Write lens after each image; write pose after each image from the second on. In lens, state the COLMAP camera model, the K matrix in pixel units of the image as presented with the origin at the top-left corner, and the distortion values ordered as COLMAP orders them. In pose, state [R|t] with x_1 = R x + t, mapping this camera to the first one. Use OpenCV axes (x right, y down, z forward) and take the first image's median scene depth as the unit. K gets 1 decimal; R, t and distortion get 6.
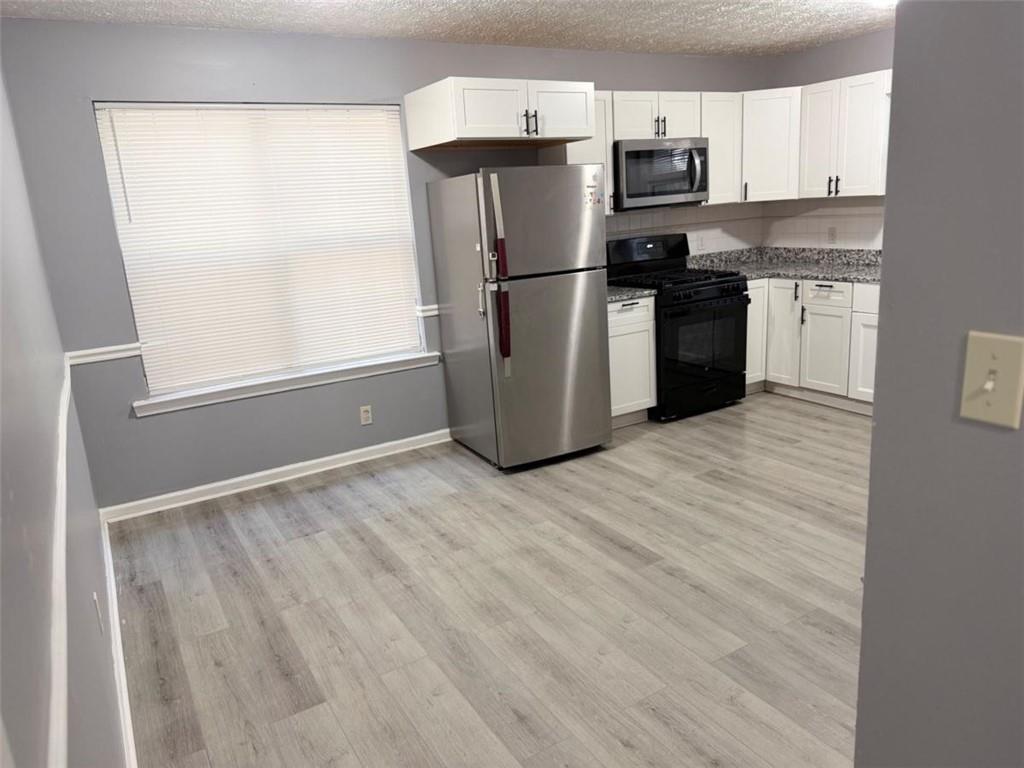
lens RADIAL K [[718.5, 0, 513.5], [0, 718.5, 378.3], [0, 0, 1]] dist [0.130456, -0.195713]
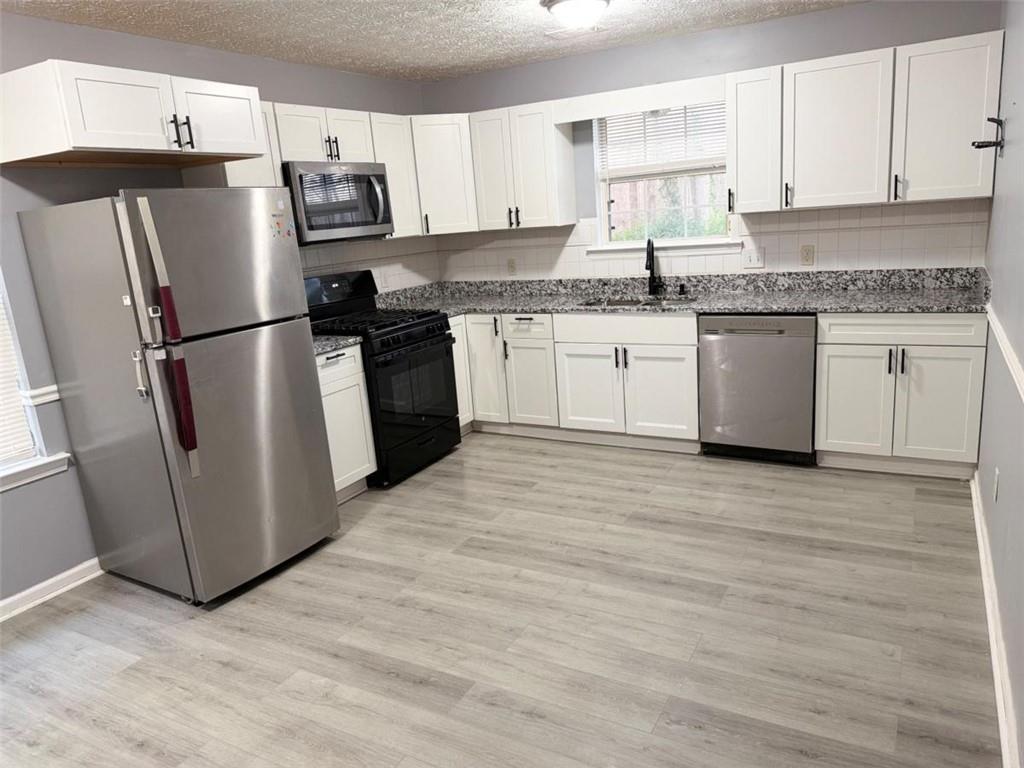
lens RADIAL K [[718.5, 0, 513.5], [0, 718.5, 378.3], [0, 0, 1]] dist [0.130456, -0.195713]
pose [[0.868341, -0.116814, 0.482015, -0.063522], [0.138808, 0.990268, -0.010074, -0.040875], [-0.476147, 0.075655, 0.876105, 0.175202]]
